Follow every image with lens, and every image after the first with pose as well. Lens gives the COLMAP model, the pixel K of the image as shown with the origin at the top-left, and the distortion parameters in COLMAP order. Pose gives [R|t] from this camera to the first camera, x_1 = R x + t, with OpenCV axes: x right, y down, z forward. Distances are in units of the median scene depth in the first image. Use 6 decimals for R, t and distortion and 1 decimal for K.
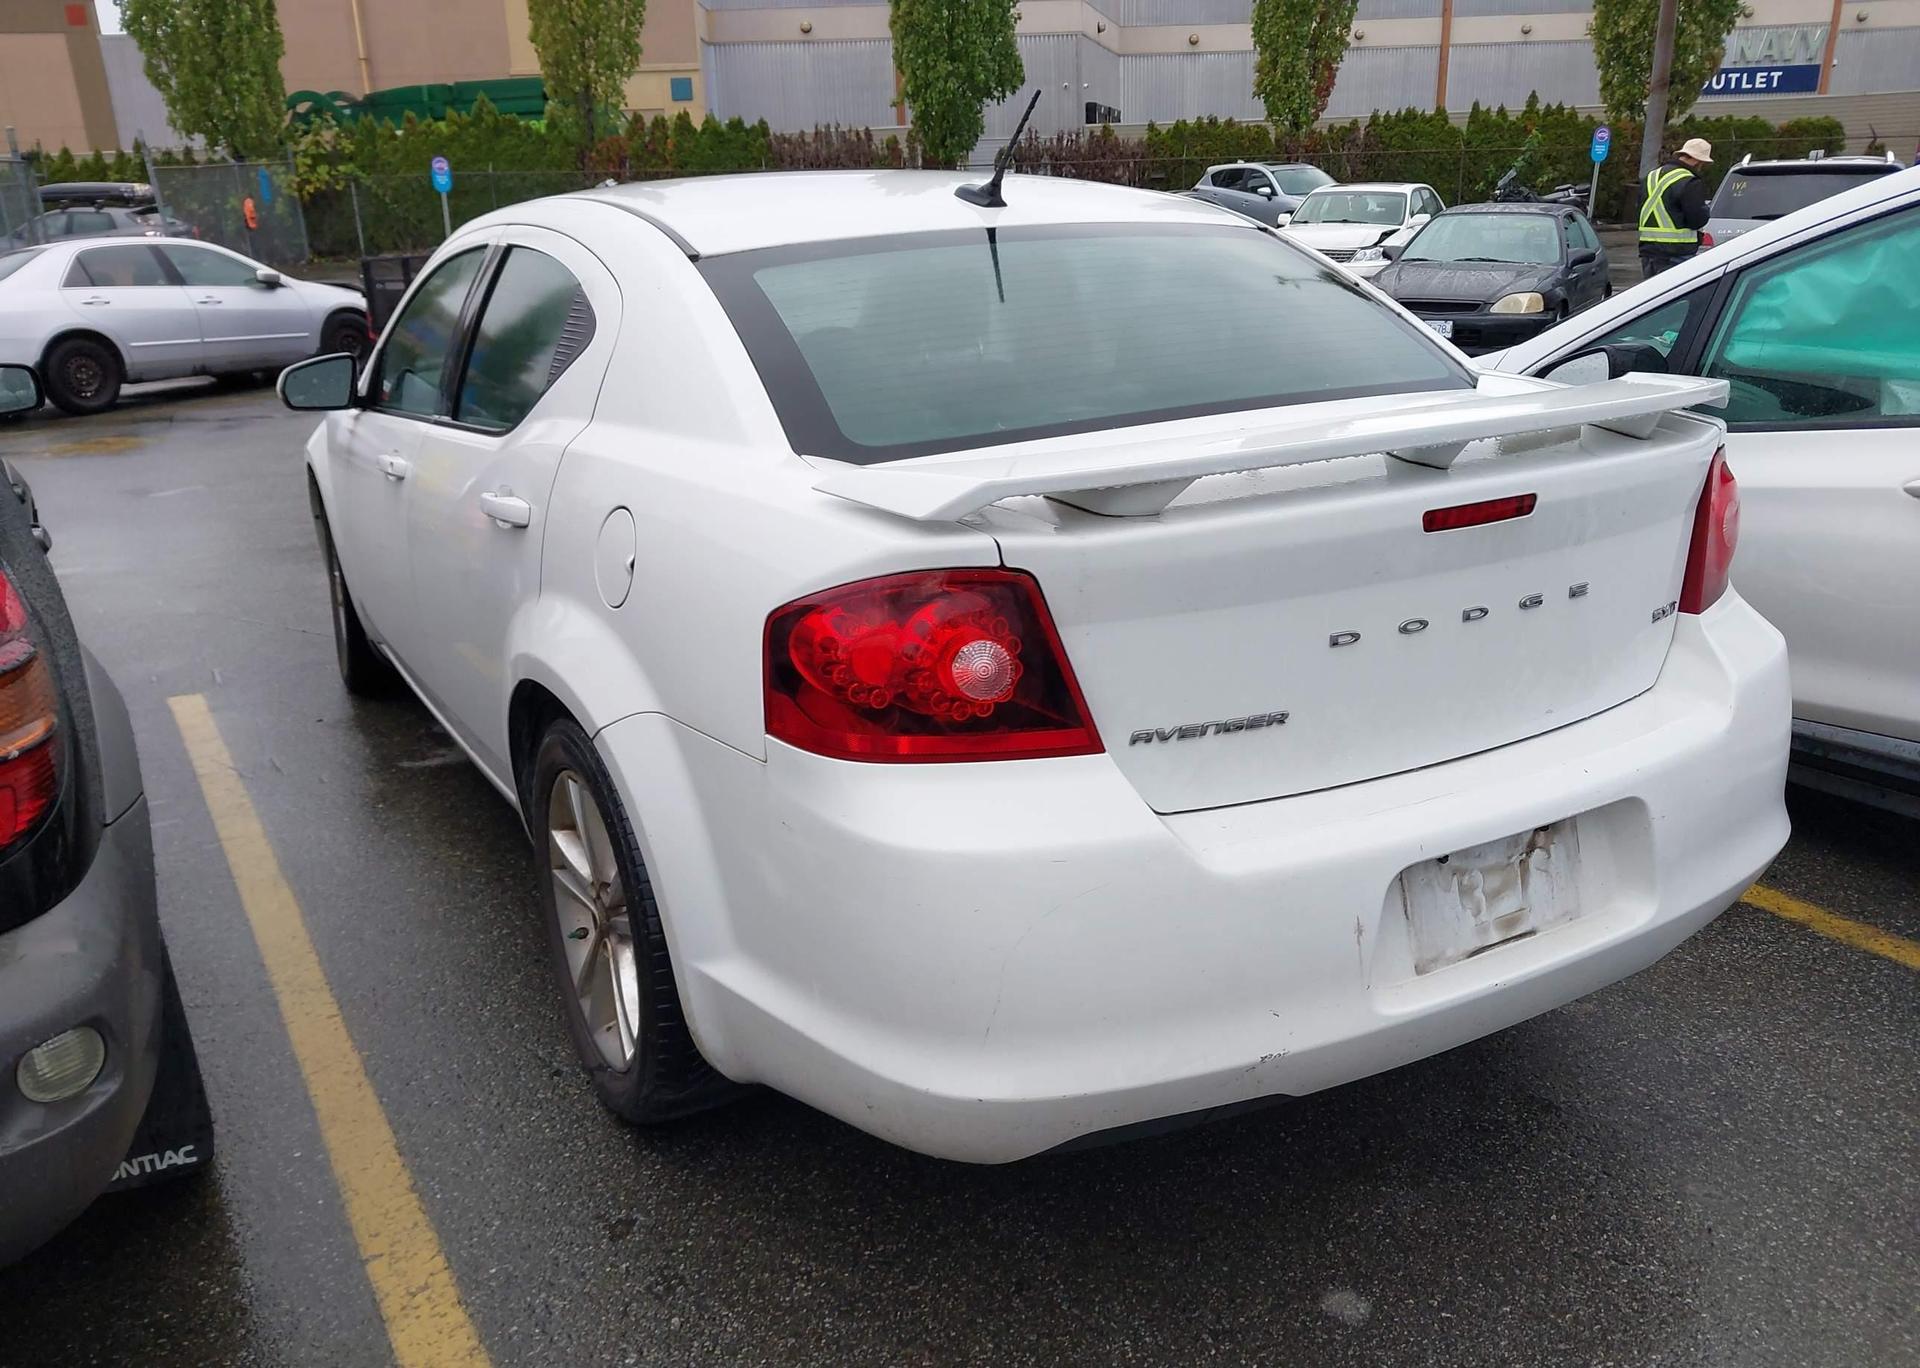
lens RADIAL K [[1520.5, 0, 936.1], [0, 1520.5, 715.8], [0, 0, 1]] dist [0.015641, -0.018135]
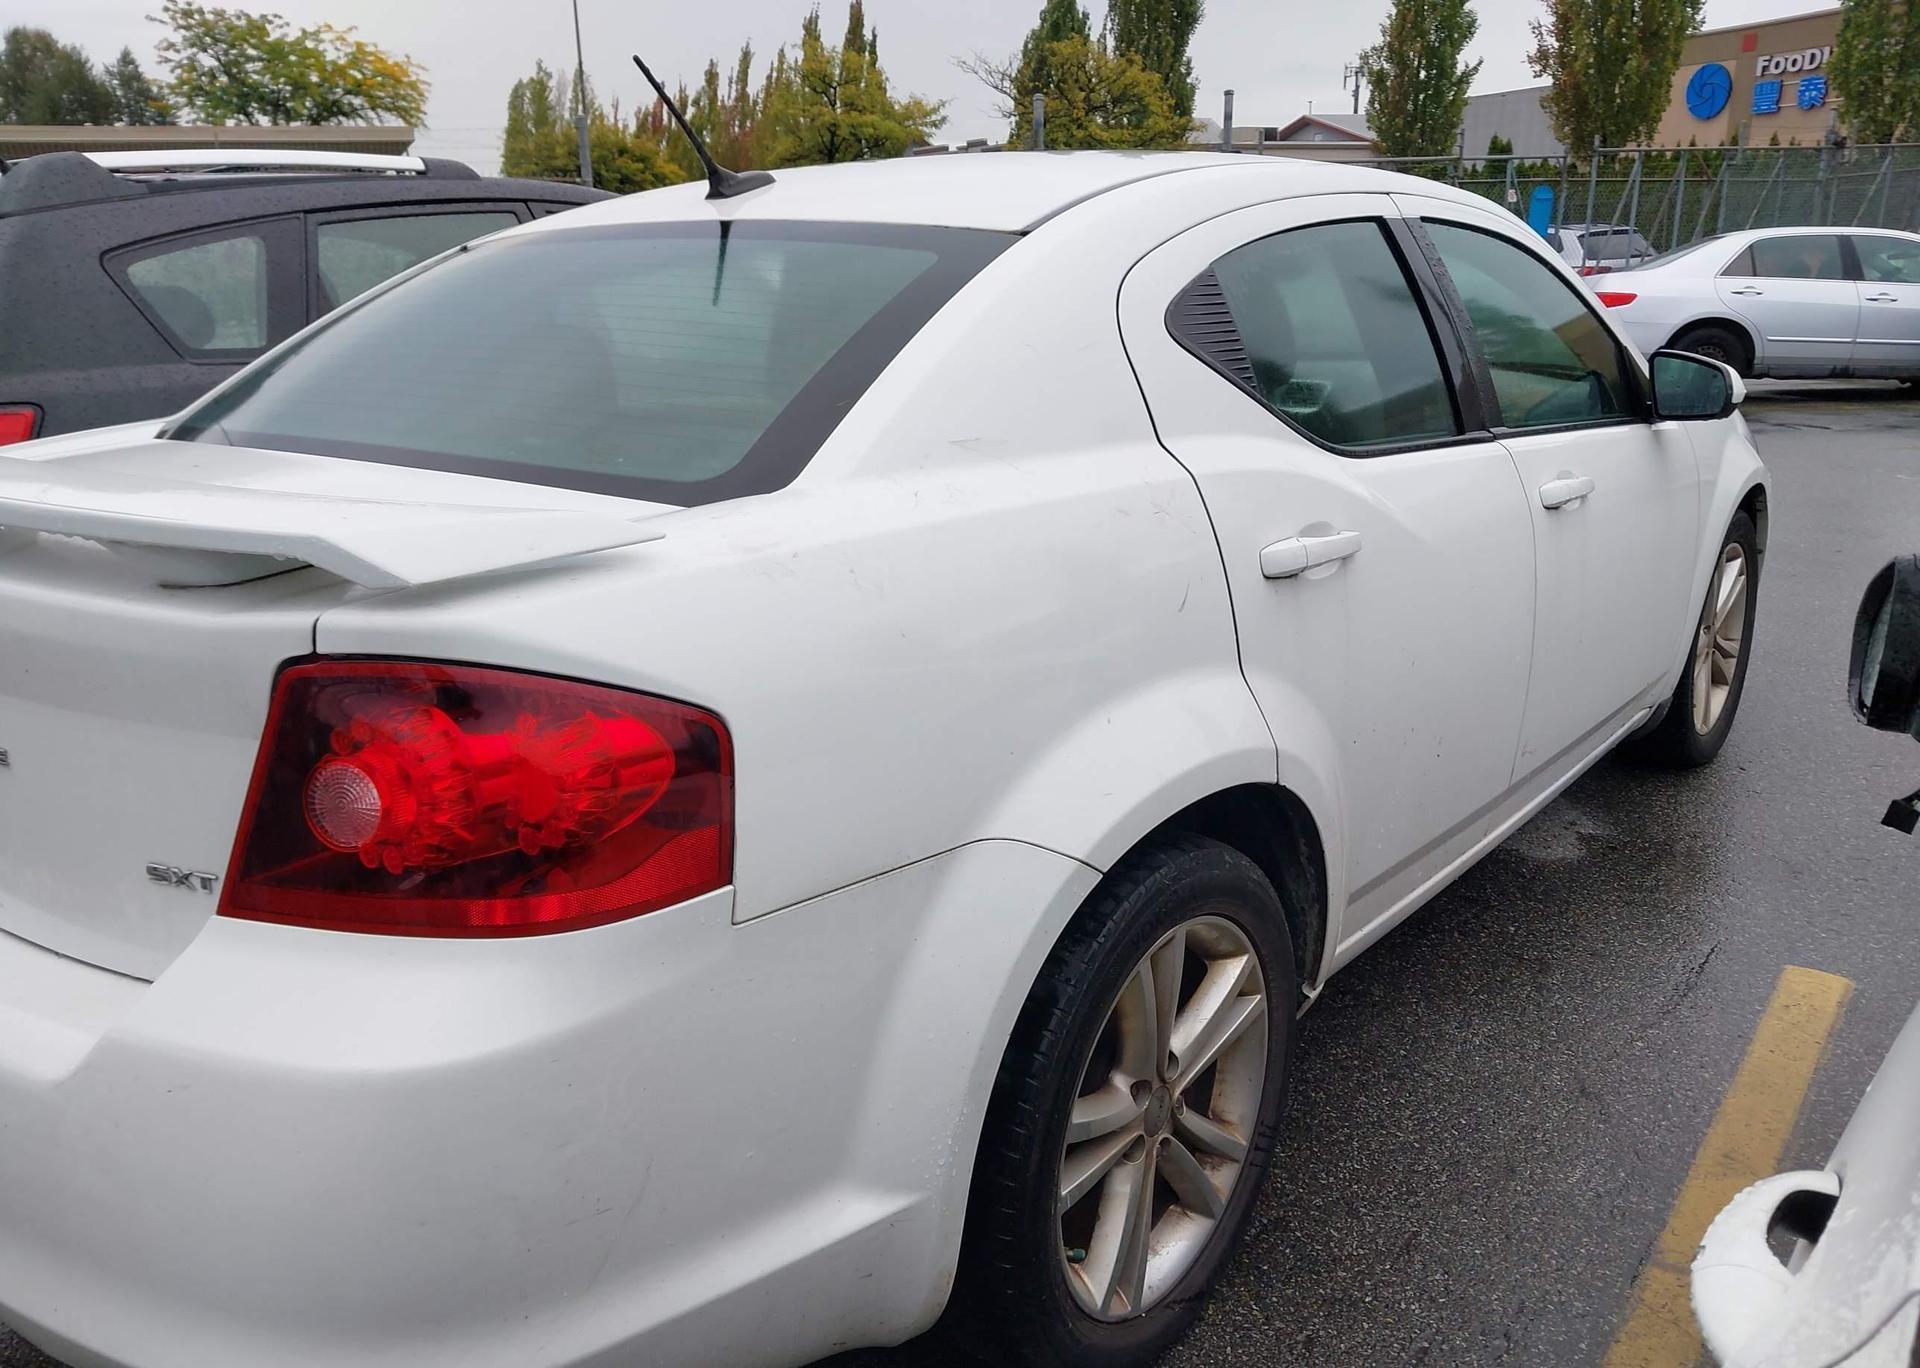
lens RADIAL K [[1520.5, 0, 954.2], [0, 1520.5, 715.1], [0, 0, 1]] dist [0.015641, -0.018135]
pose [[0.391781, 0.296729, -0.870896, 0.189467], [-0.289837, 0.938175, 0.189266, -0.056860], [0.873214, 0.178267, 0.453562, 0.168989]]
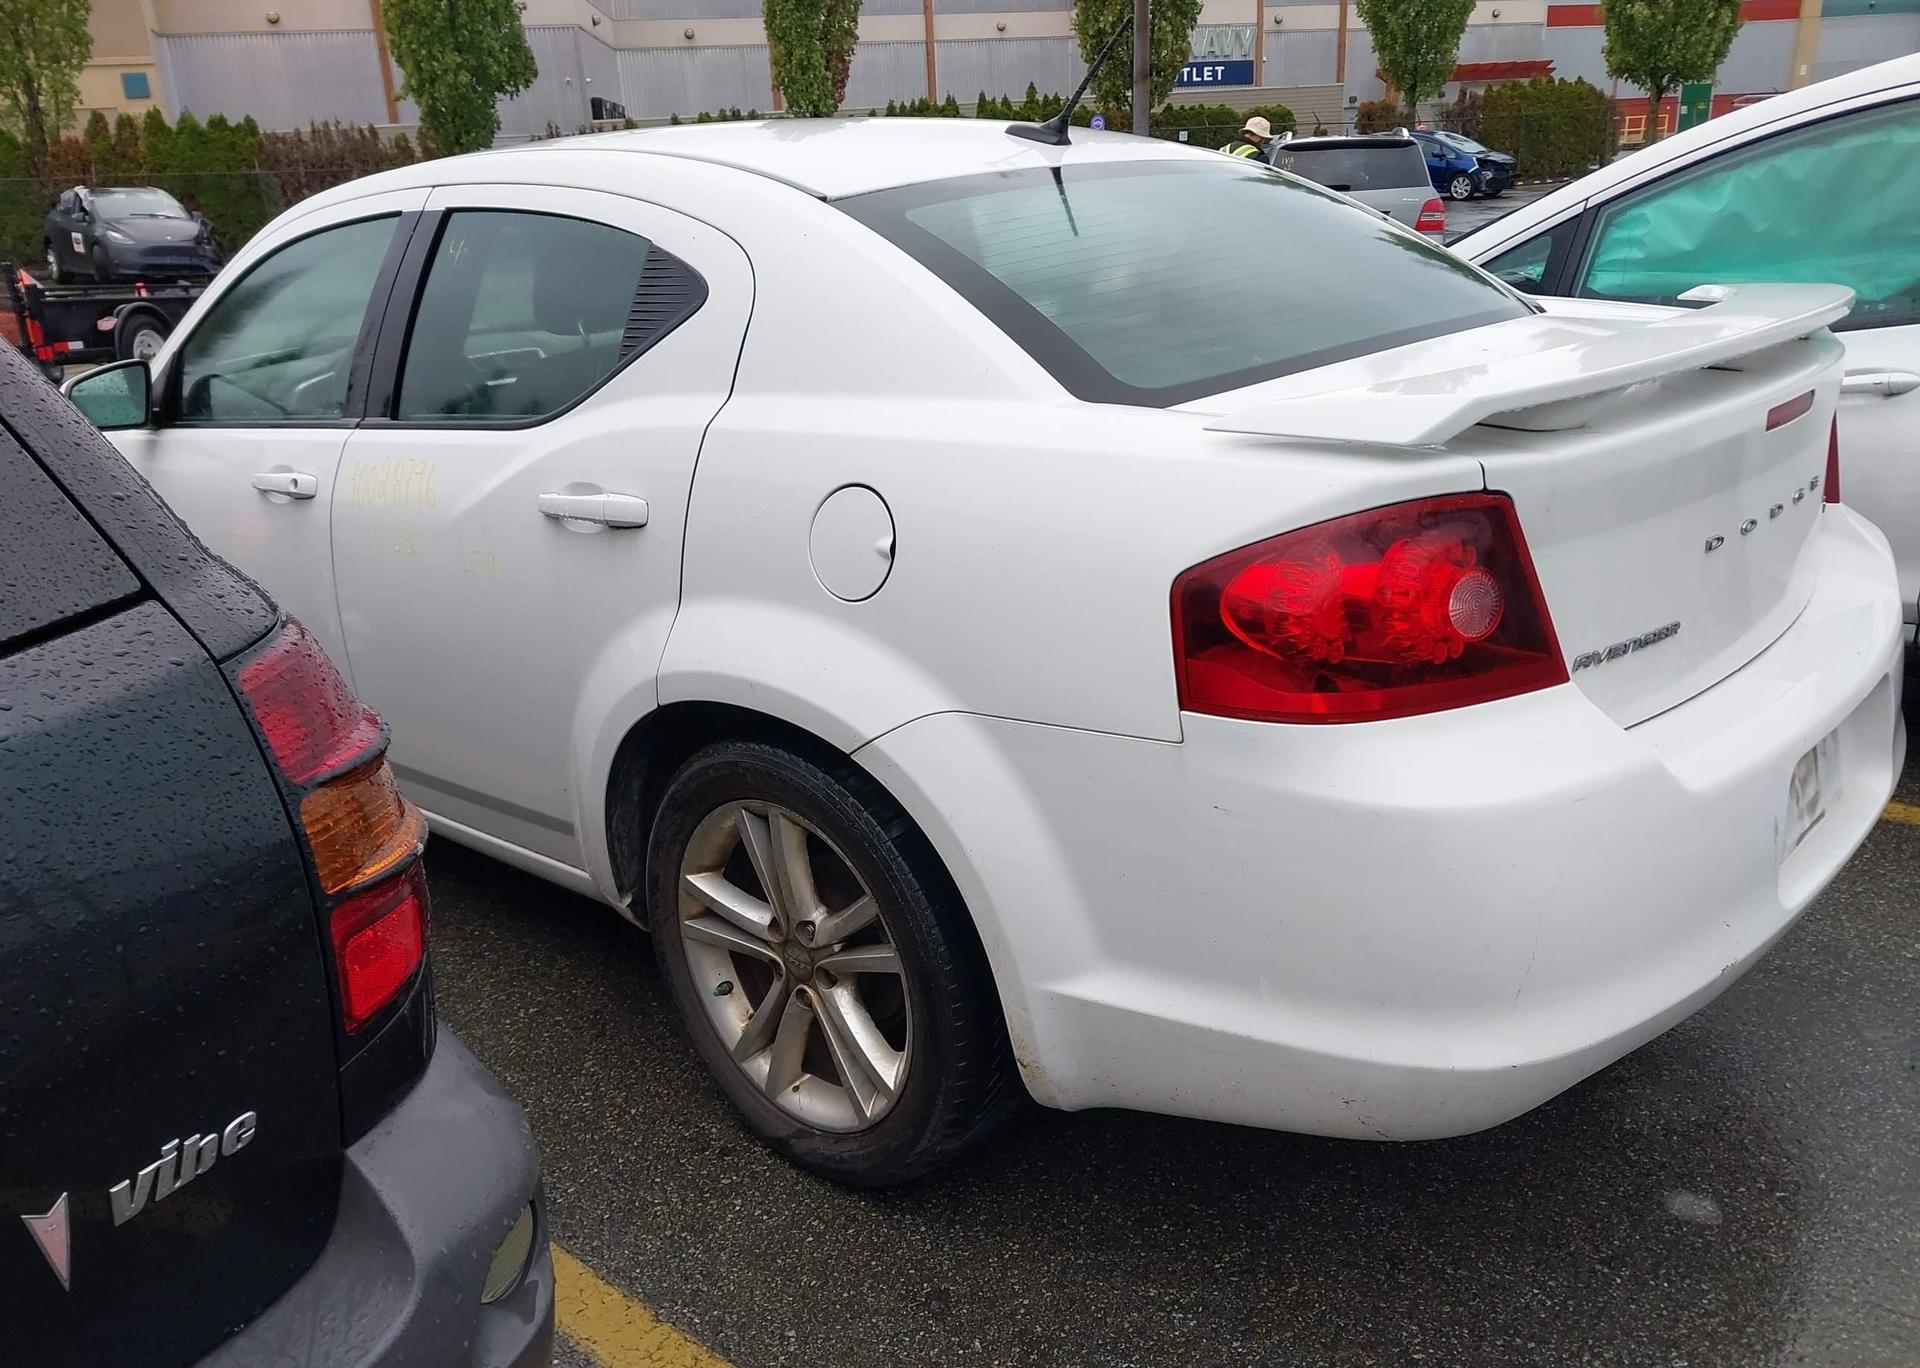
lens RADIAL K [[1520.5, 0, 940.4], [0, 1520.5, 724.3], [0, 0, 1]] dist [0.015641, -0.018135]
pose [[0.949997, -0.124923, 0.286181, -0.074029], [0.123232, 0.992088, 0.023987, -0.002739], [-0.286913, 0.012479, 0.957875, 0.027529]]
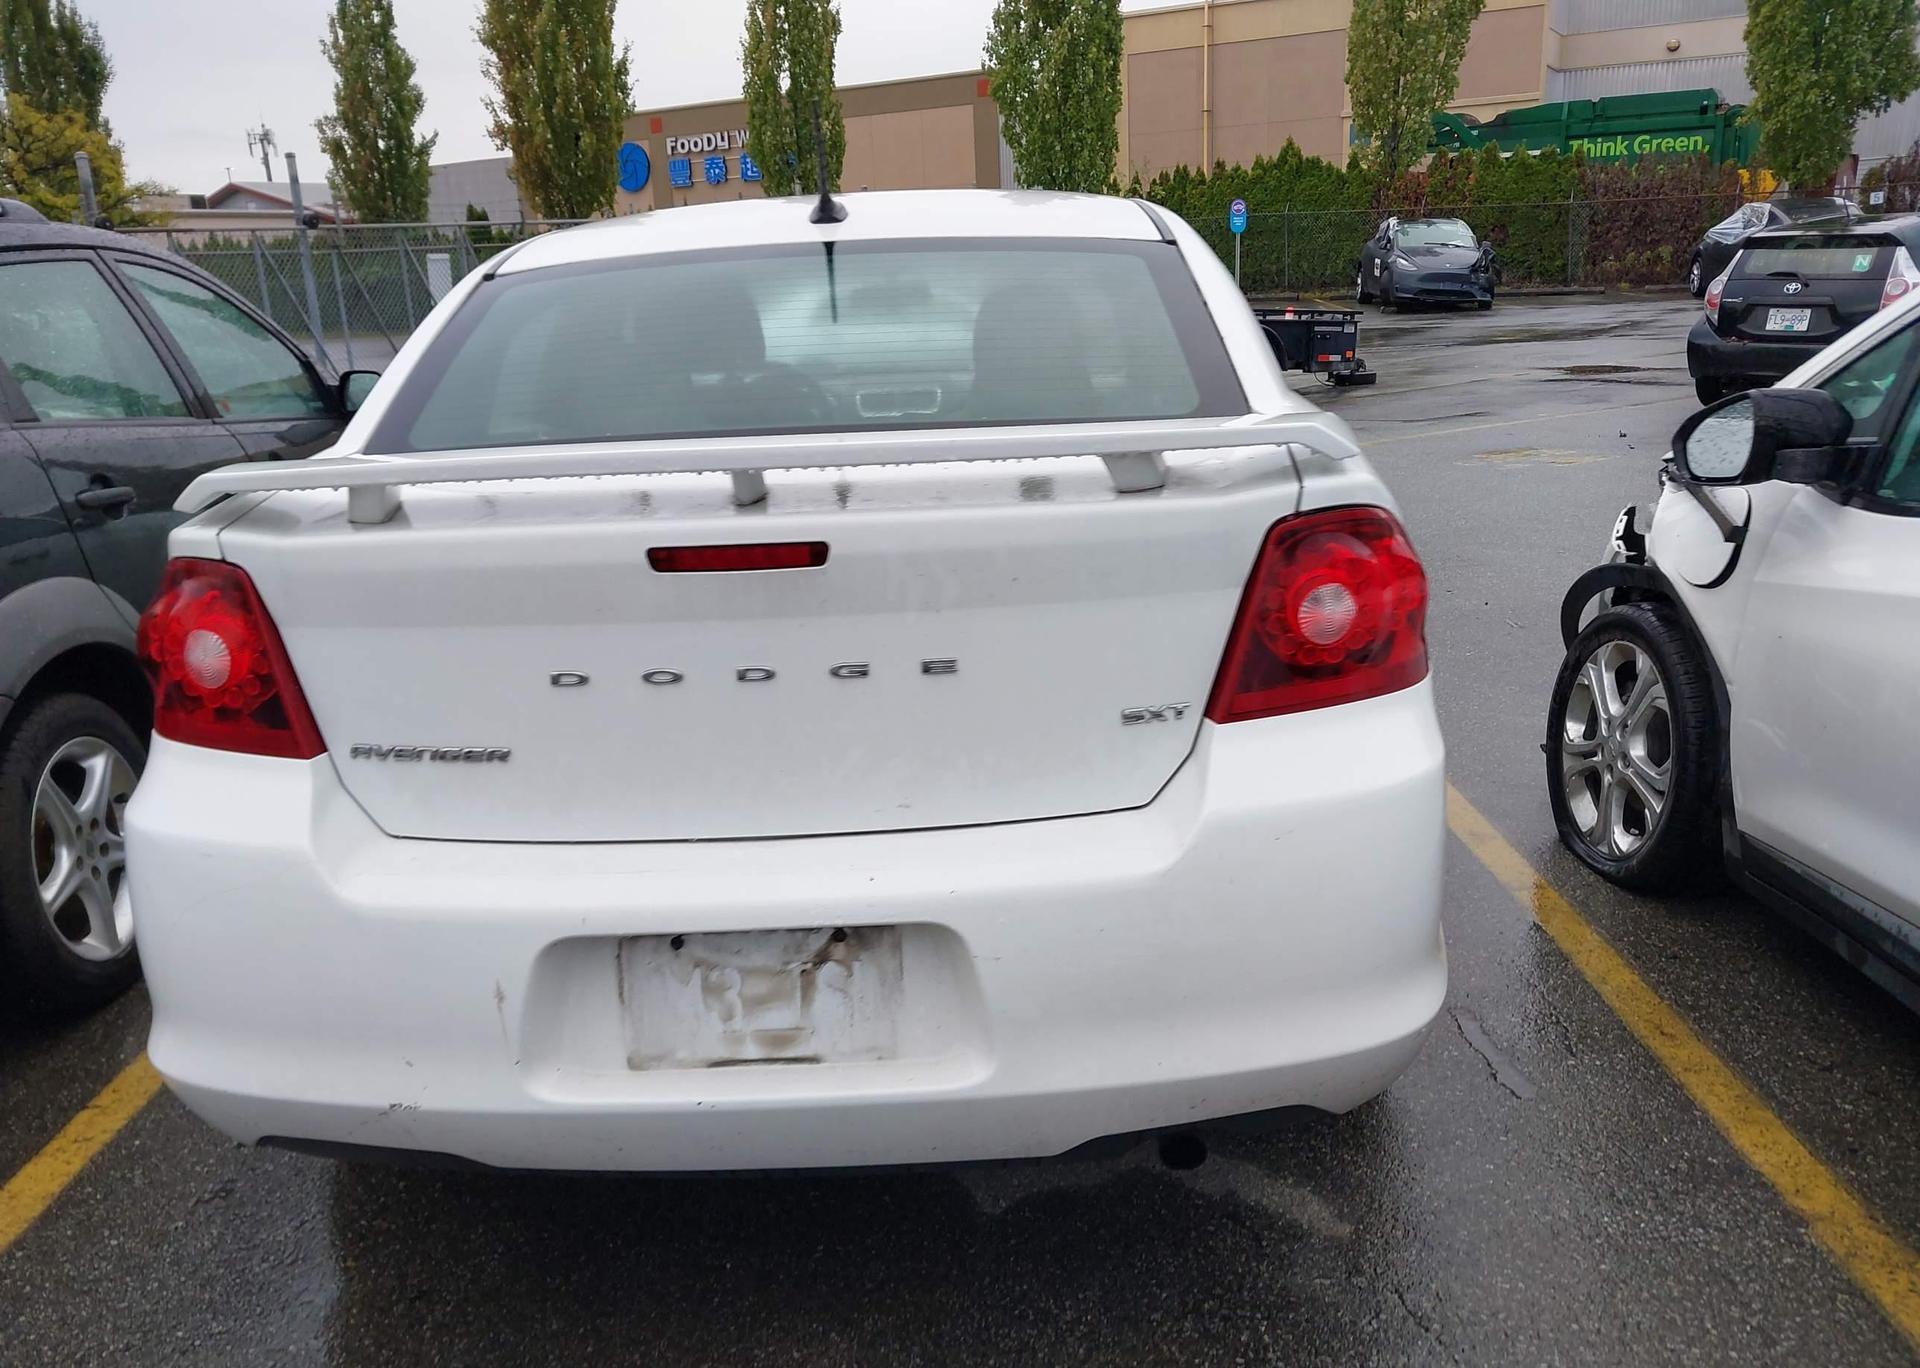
lens RADIAL K [[1520.5, 0, 943.0], [0, 1520.5, 725.1], [0, 0, 1]] dist [0.015641, -0.018135]
pose [[0.864470, 0.135284, -0.484139, 0.131204], [-0.144310, 0.989354, 0.018781, -0.010557], [0.481525, 0.053630, 0.874790, 0.045099]]
